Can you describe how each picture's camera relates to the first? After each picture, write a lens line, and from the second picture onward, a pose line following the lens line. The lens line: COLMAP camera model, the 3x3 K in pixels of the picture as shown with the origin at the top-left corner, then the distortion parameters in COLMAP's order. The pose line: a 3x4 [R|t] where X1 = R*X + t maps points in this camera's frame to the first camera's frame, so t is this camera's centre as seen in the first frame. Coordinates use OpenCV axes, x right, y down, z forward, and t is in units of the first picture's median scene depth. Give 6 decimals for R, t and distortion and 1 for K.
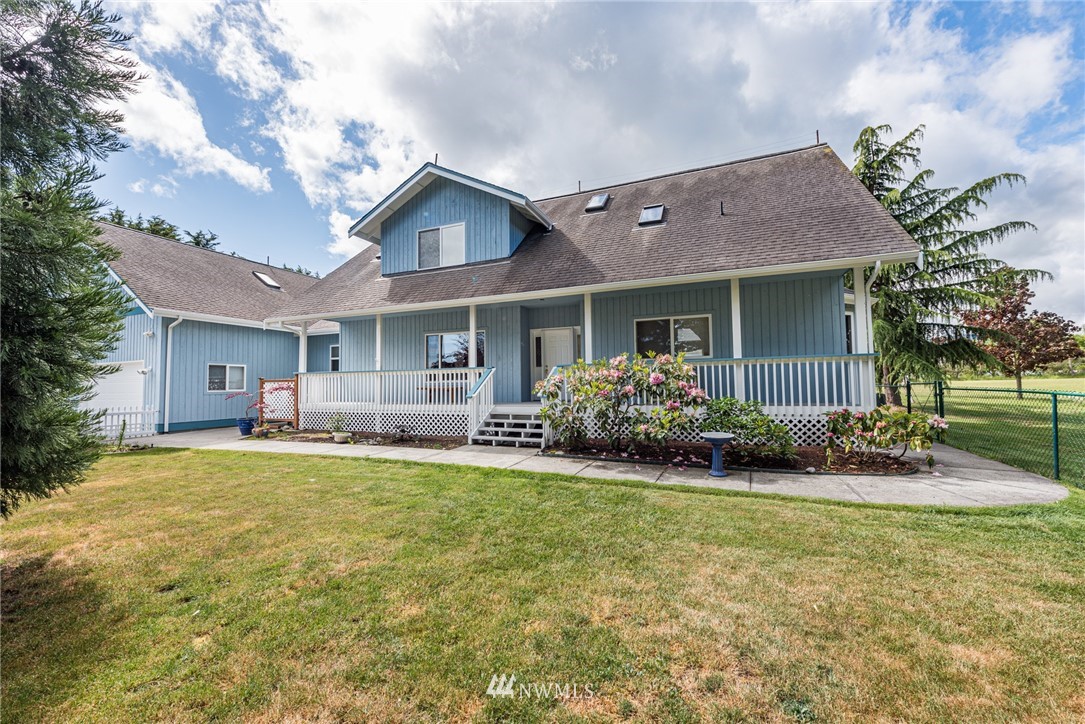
lens RADIAL K [[431.7, 0, 542.5], [0, 431.7, 362.0], [0, 0, 1]] dist [0.001542, 0.000109]
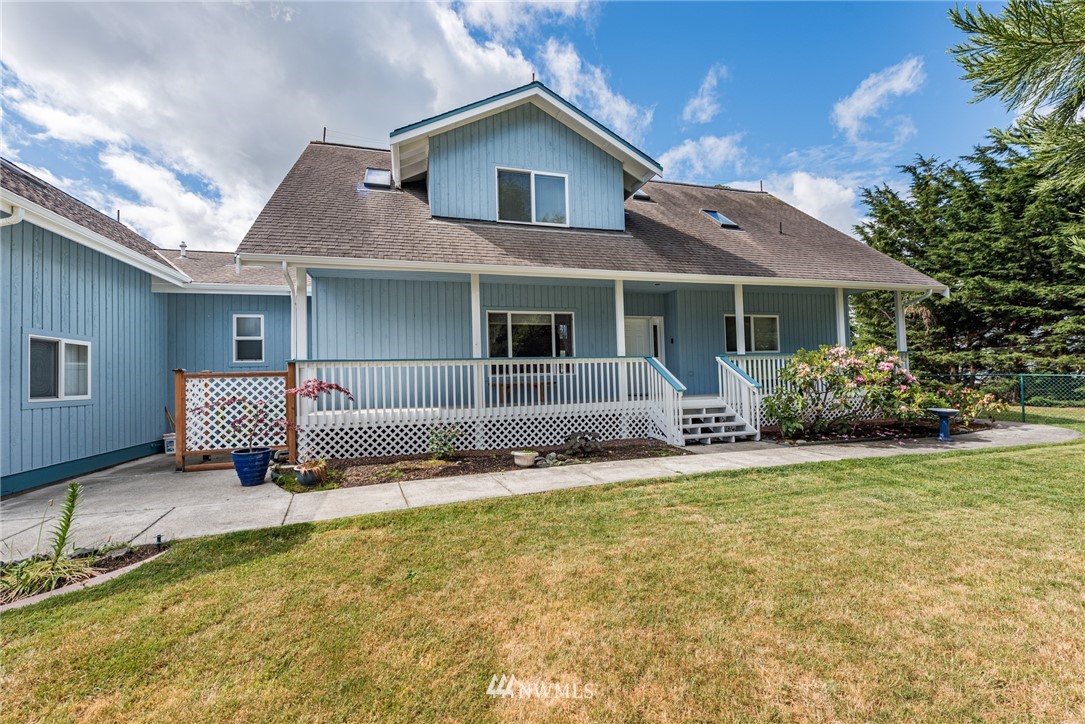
lens RADIAL K [[444.5, 0, 542.5], [0, 444.5, 362.0], [0, 0, 1]] dist [-0.000747, -0.000228]
pose [[0.775381, 0.016065, 0.631289, -0.757021], [-0.014724, 0.999865, -0.007360, 0.030155], [-0.631322, -0.003588, 0.775513, 0.406442]]
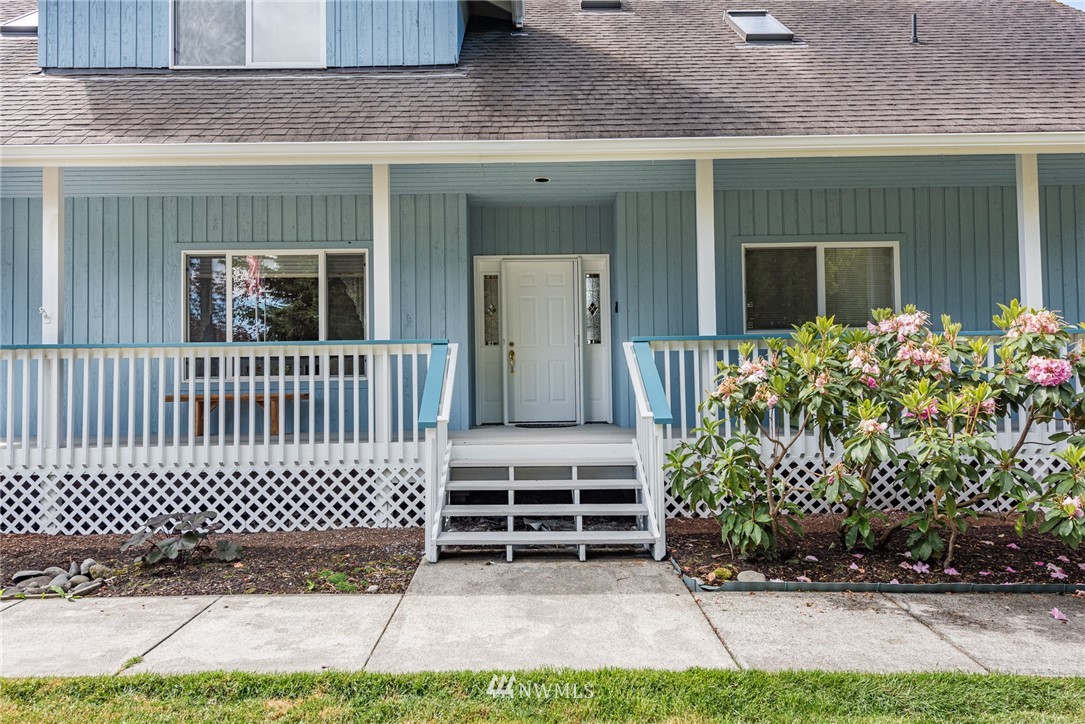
lens RADIAL K [[682.5, 0, 542.5], [0, 682.5, 362.0], [0, 0, 1]] dist [0.004899, 0.000940]
pose [[0.921508, 0.010521, 0.388217, -0.242409], [-0.018818, 0.999668, 0.017577, 0.016785], [-0.387904, -0.023502, 0.921400, 0.384291]]
